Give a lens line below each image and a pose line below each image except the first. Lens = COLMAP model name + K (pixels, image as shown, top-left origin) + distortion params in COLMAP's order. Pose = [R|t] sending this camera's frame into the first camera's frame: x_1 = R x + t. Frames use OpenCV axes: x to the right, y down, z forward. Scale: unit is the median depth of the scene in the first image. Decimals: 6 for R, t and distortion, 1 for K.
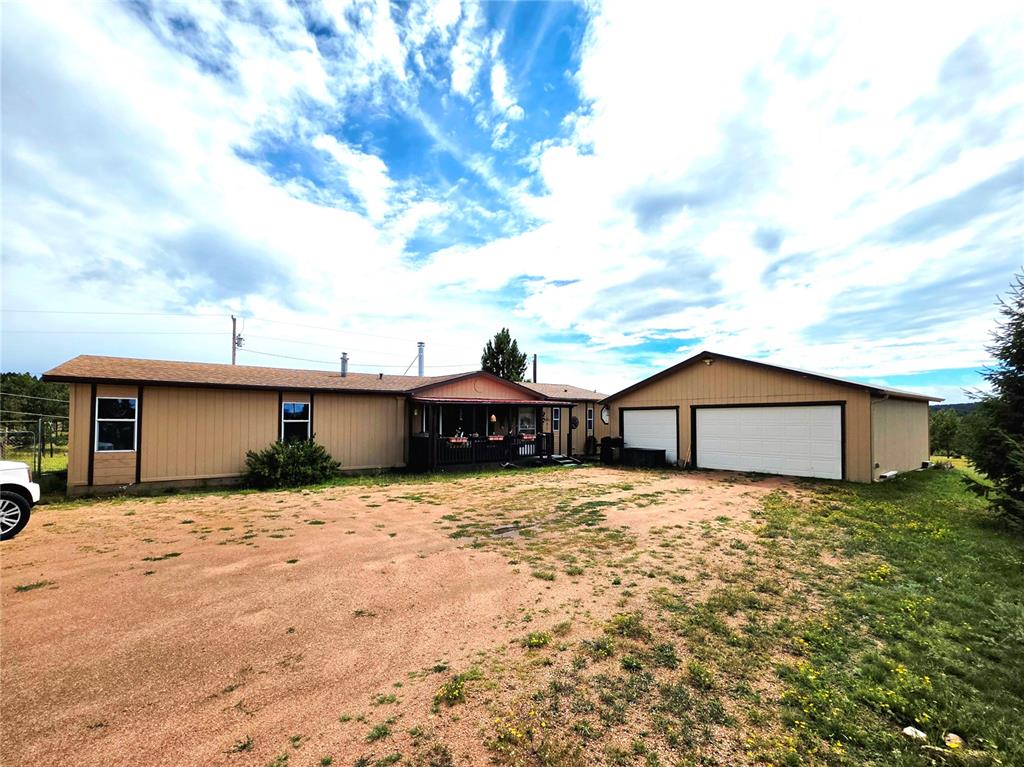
lens RADIAL K [[418.3, 0, 514.5], [0, 418.3, 383.9], [0, 0, 1]] dist [0.000261, 0.000045]
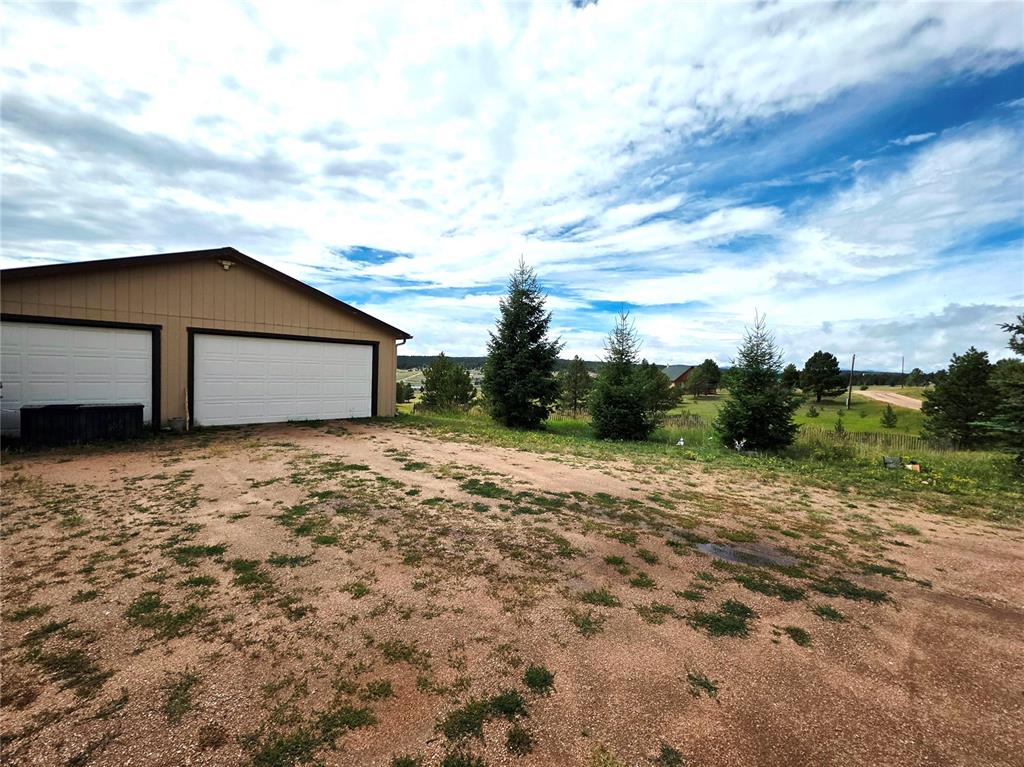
lens RADIAL K [[418.3, 0, 514.8], [0, 418.3, 381.1], [0, 0, 1]] dist [0.000261, 0.000045]
pose [[-0.072273, -0.022108, 0.997140, -0.453319], [-0.115008, 0.993270, 0.013687, 0.133619], [-0.990732, -0.113690, -0.074329, 1.155649]]
